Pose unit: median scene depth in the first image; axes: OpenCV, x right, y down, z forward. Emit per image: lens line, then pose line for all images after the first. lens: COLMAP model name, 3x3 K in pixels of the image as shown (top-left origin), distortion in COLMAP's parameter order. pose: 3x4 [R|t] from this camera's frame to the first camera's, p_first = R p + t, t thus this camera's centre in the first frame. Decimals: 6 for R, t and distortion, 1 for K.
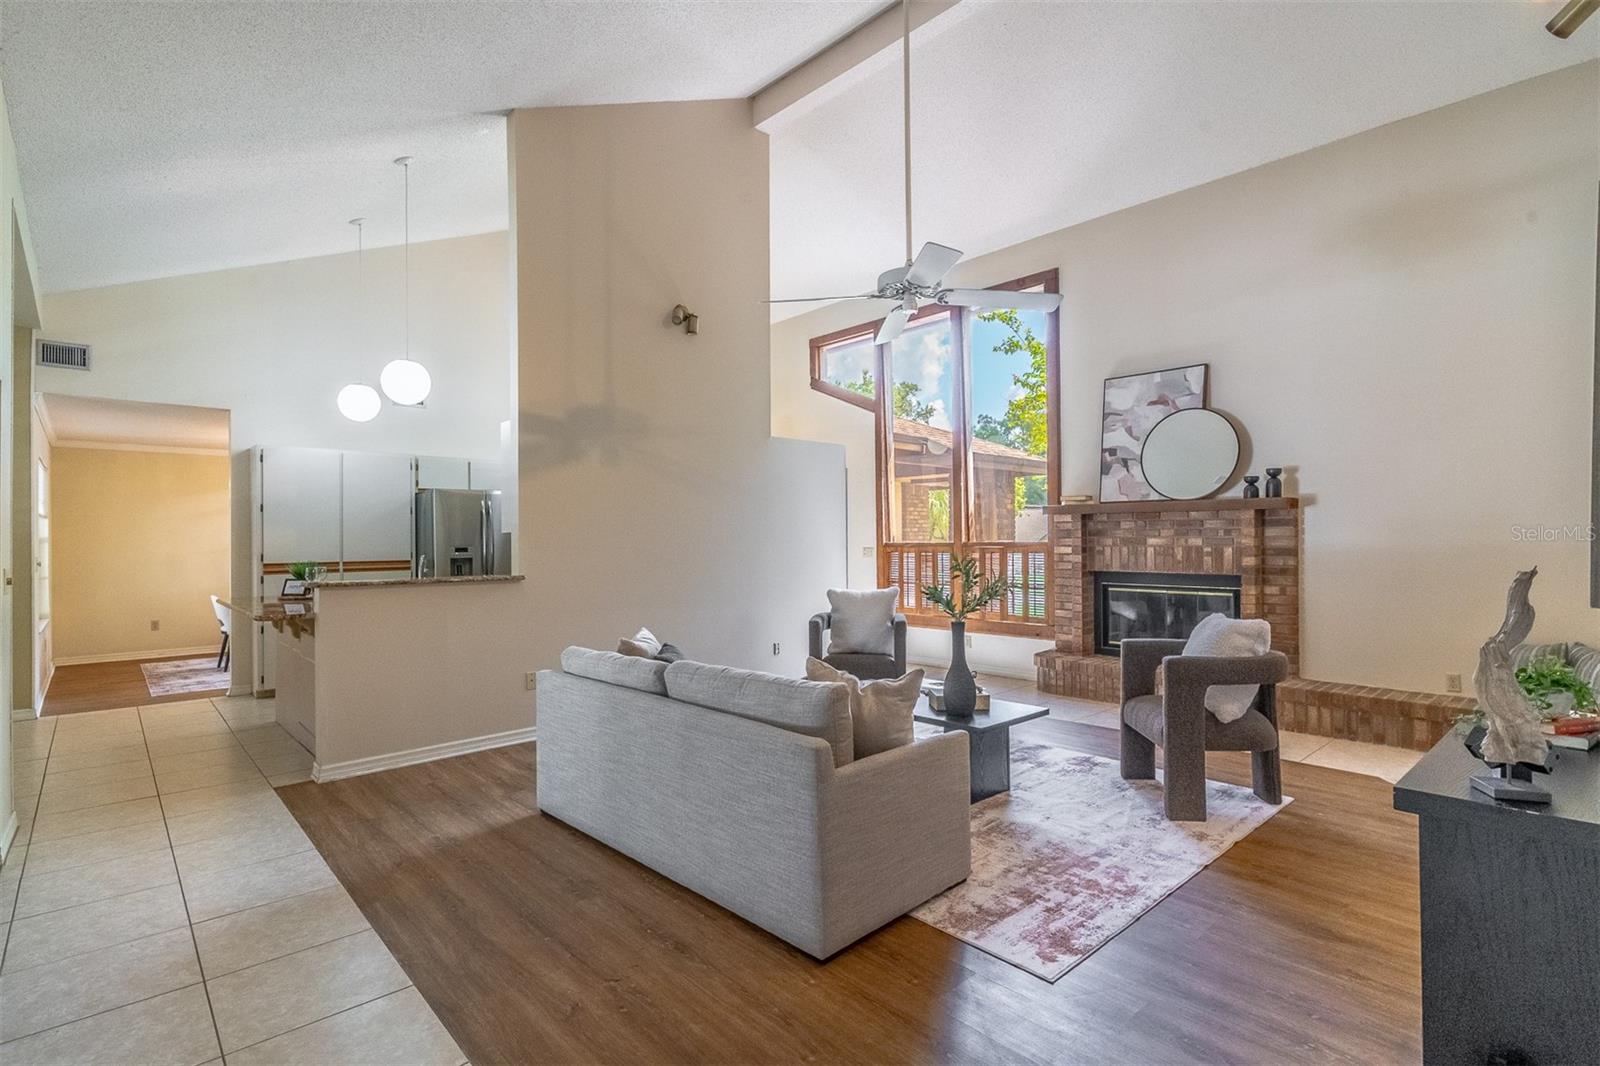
lens RADIAL K [[765.0, 0, 794.6], [0, 765.0, 538.4], [0, 0, 1]] dist [0.002140, 0.000199]
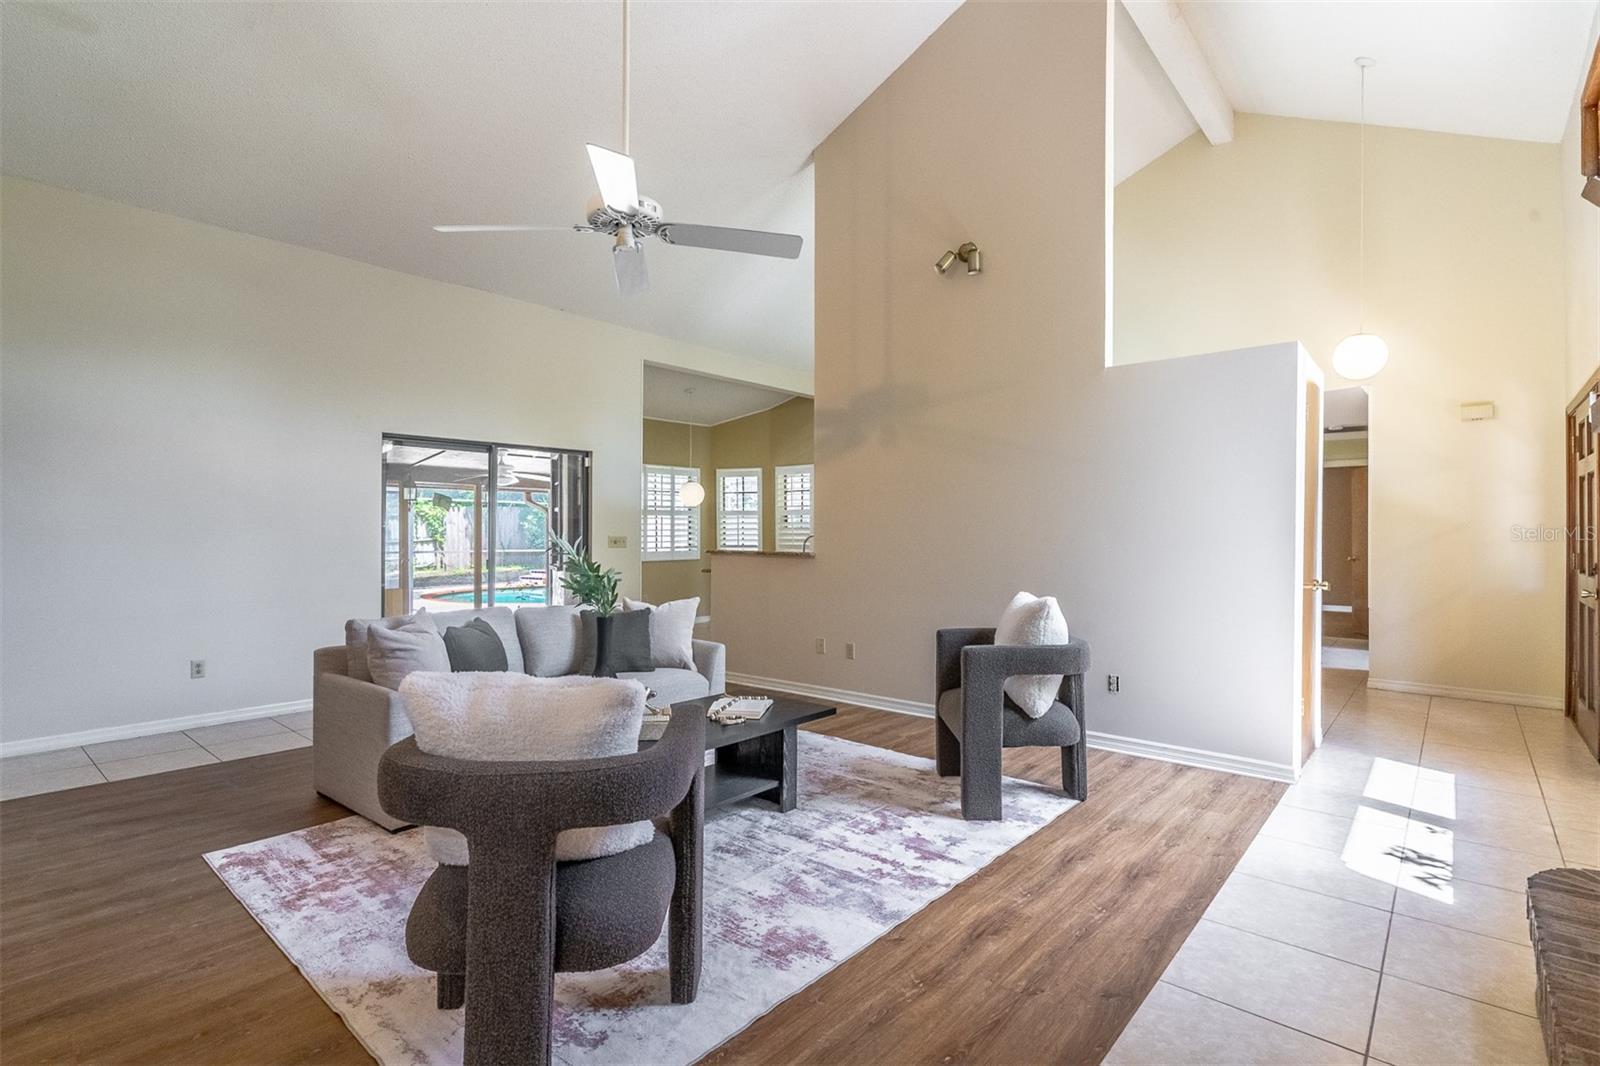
lens RADIAL K [[765.0, 0, 794.6], [0, 765.0, 538.4], [0, 0, 1]] dist [0.002140, 0.000199]
pose [[0.115625, 0.012753, -0.993211, 0.682981], [-0.002185, 0.999918, 0.012585, 0.010270], [0.993290, 0.000715, 0.115644, 0.727859]]
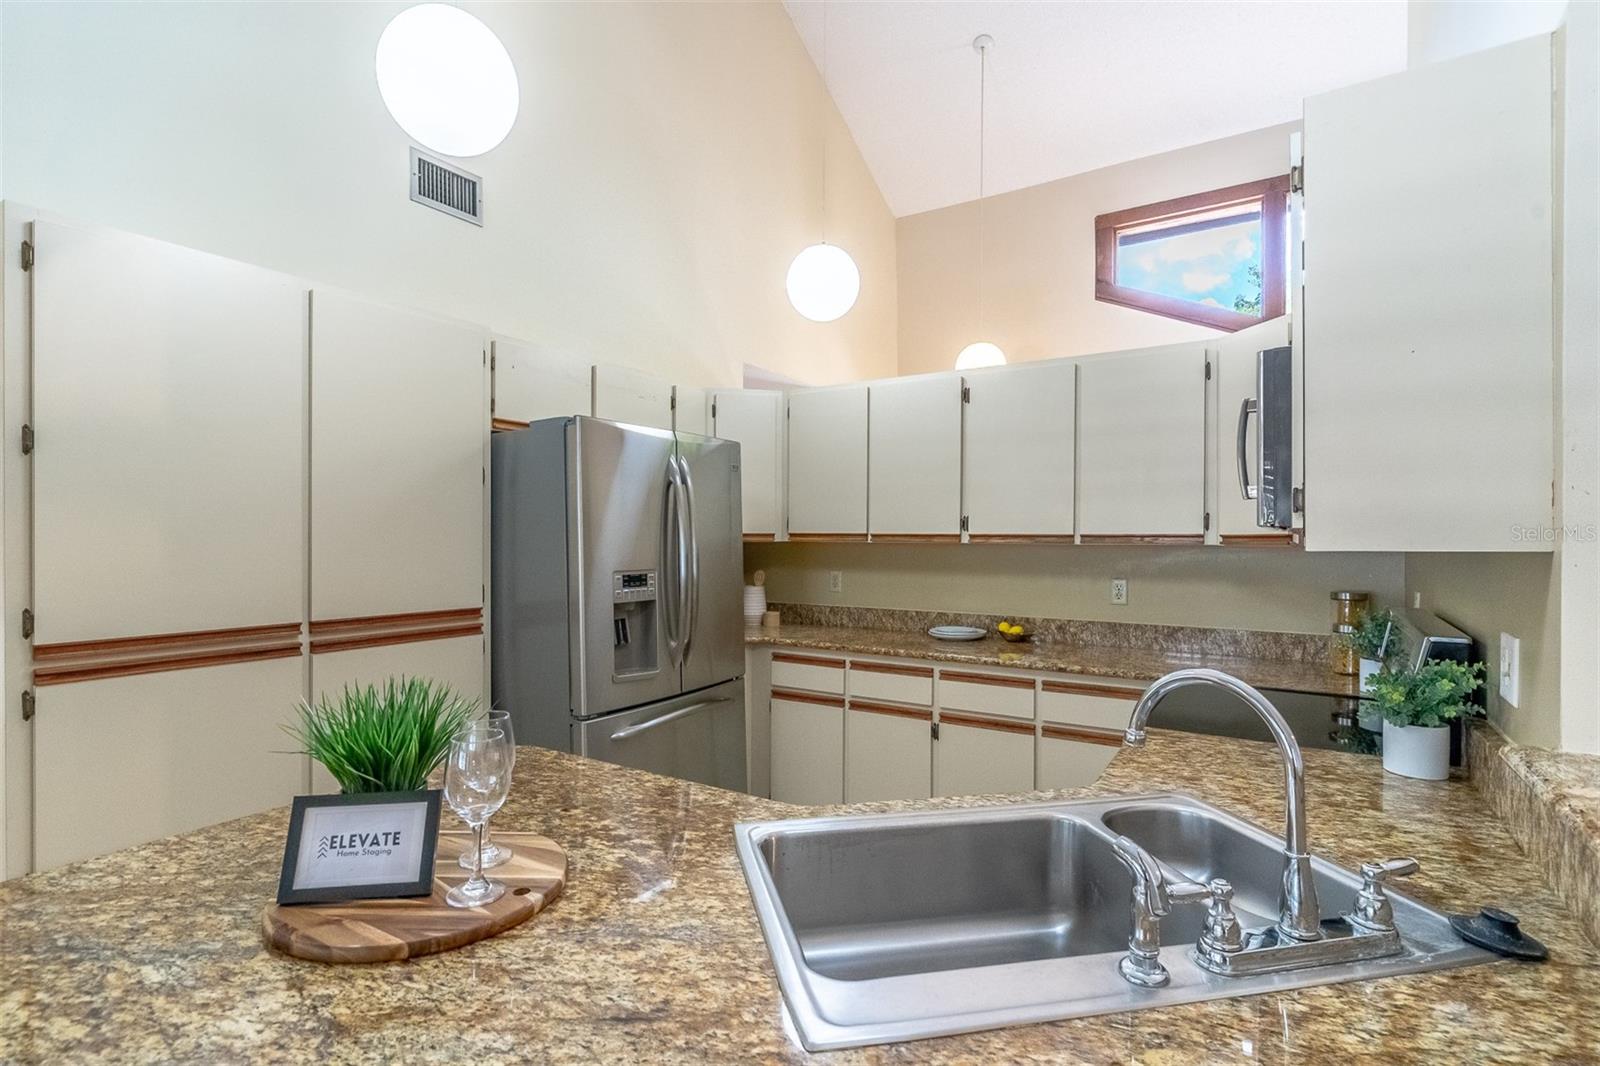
lens RADIAL K [[777.5, 0, 795.7], [0, 777.5, 538.9], [0, 0, 1]] dist [0.002853, 0.000209]
pose [[0.963668, 0.012704, 0.266802, -0.568038], [-0.013250, 0.999912, 0.000249, -0.008845], [-0.266775, -0.003776, 0.963751, 0.741362]]
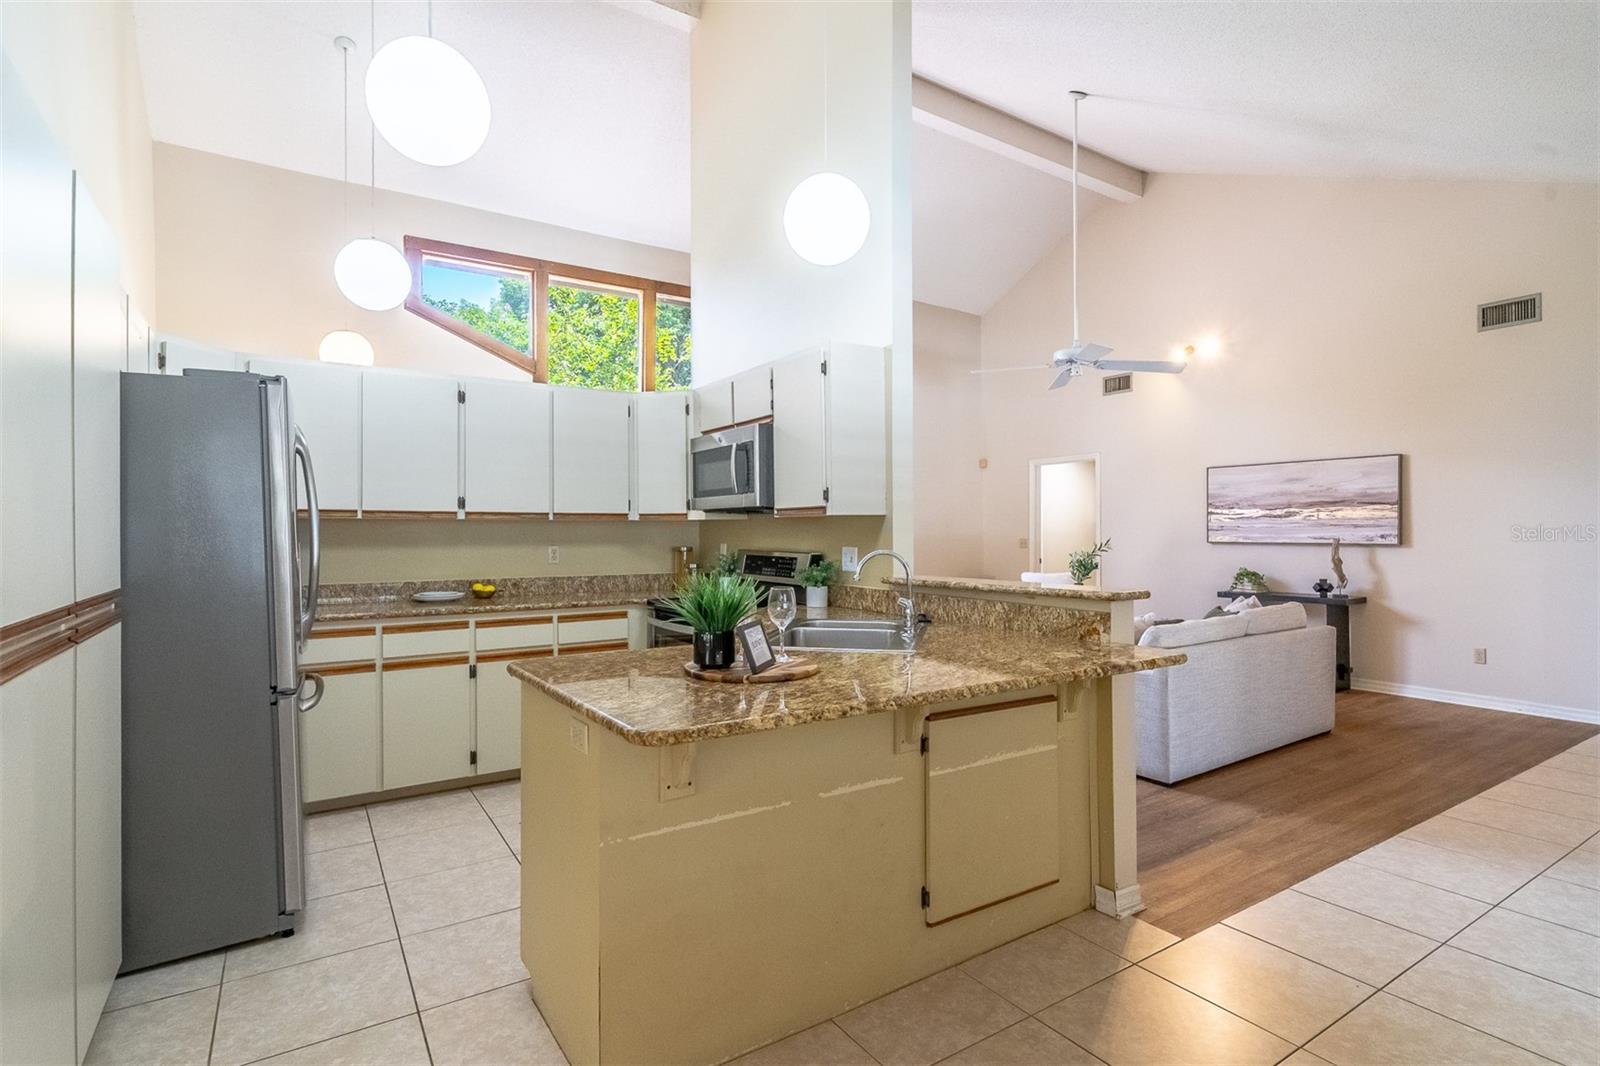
lens RADIAL K [[781.6, 0, 793.4], [0, 781.6, 529.1], [0, 0, 1]] dist [-0.001125, -0.000857]
pose [[0.170201, 0.009950, 0.985359, -0.955324], [0.000405, 0.999948, -0.010167, 0.010055], [-0.985409, 0.002130, 0.170188, 0.857289]]
